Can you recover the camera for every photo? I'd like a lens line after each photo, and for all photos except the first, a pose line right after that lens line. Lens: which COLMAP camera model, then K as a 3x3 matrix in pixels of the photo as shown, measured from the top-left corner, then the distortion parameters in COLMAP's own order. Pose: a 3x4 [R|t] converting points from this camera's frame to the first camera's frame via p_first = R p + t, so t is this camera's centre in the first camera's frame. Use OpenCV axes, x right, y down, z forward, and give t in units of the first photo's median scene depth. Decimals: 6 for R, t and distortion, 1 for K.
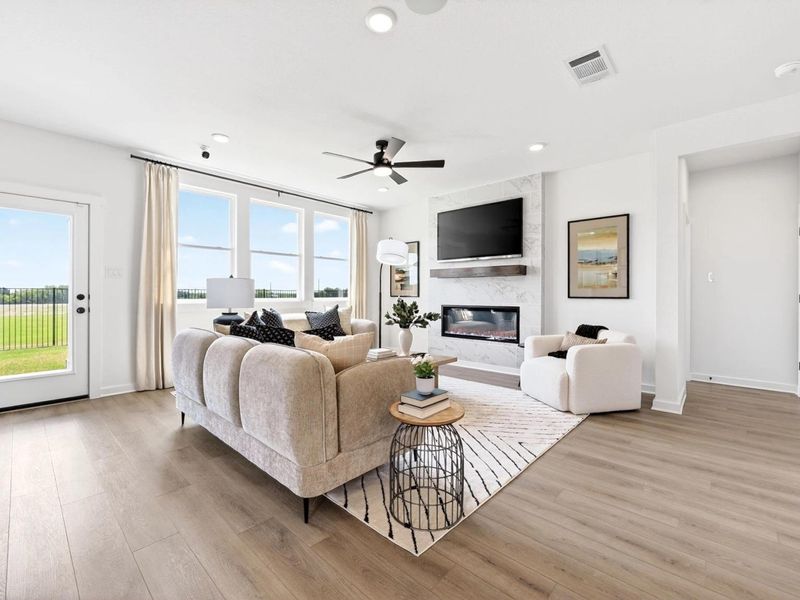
lens RADIAL K [[356.8, 0, 399.7], [0, 356.8, 290.4], [0, 0, 1]] dist [-0.003515, 0.000867]
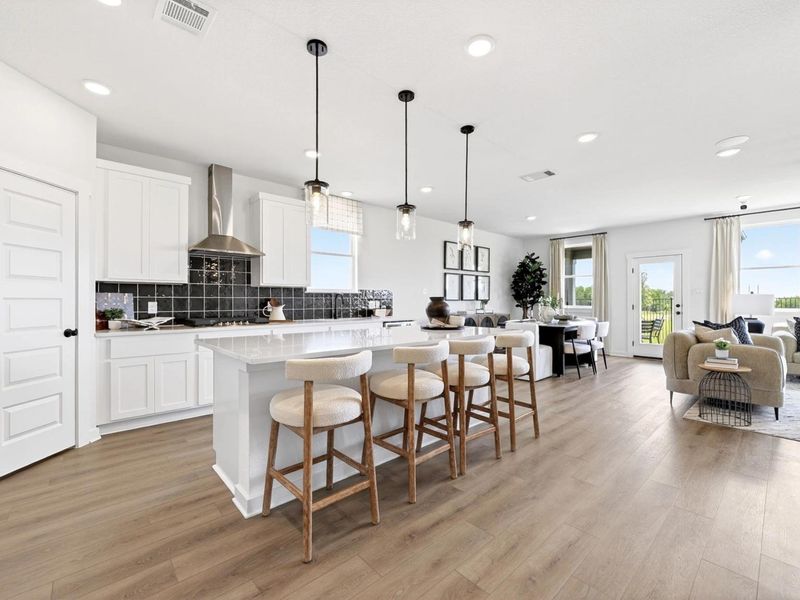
lens RADIAL K [[356.8, 0, 397.6], [0, 356.8, 299.7], [0, 0, 1]] dist [-0.003515, 0.000867]
pose [[-0.088941, -0.005470, -0.996022, 1.032052], [0.010900, 0.999920, -0.006465, -0.015499], [0.995977, -0.011432, -0.088874, -0.270074]]
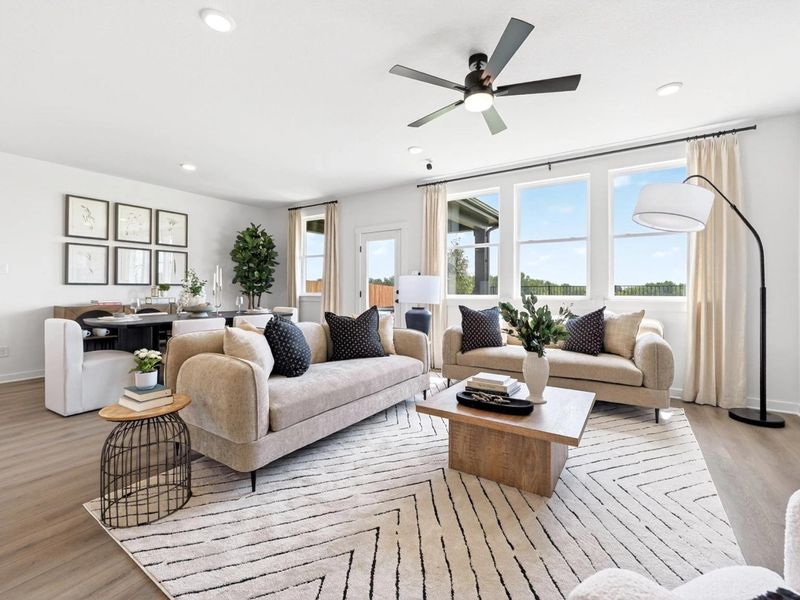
lens RADIAL K [[356.8, 0, 405.0], [0, 356.8, 287.8], [0, 0, 1]] dist [-0.003515, 0.000867]
pose [[0.164050, -0.007266, -0.986425, 0.567868], [0.008797, 0.999944, -0.005902, 0.009104], [0.986413, -0.007709, 0.164105, 0.760243]]
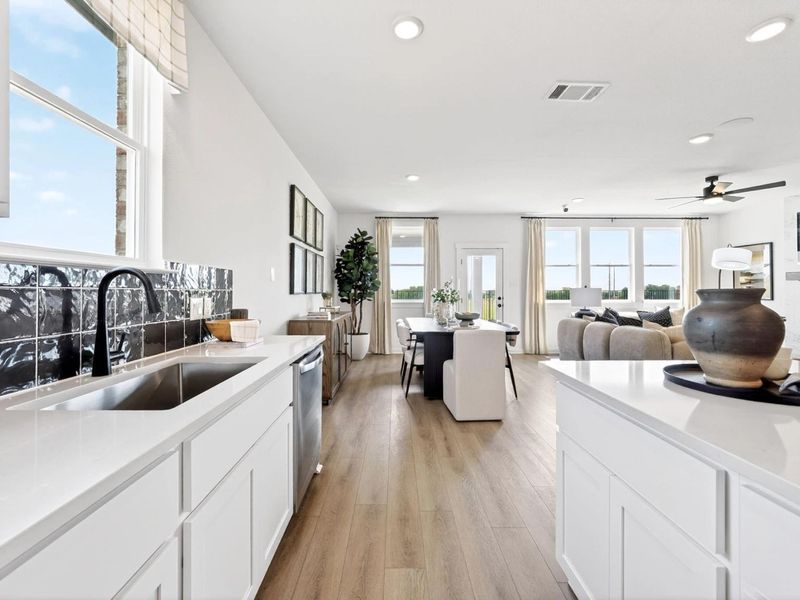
lens RADIAL K [[356.8, 0, 393.7], [0, 356.8, 286.6], [0, 0, 1]] dist [-0.003515, 0.000867]
pose [[0.679981, -0.013886, -0.733098, 0.100883], [0.009572, 0.999904, -0.010062, -0.029348], [0.733167, -0.000175, 0.680049, -0.663985]]
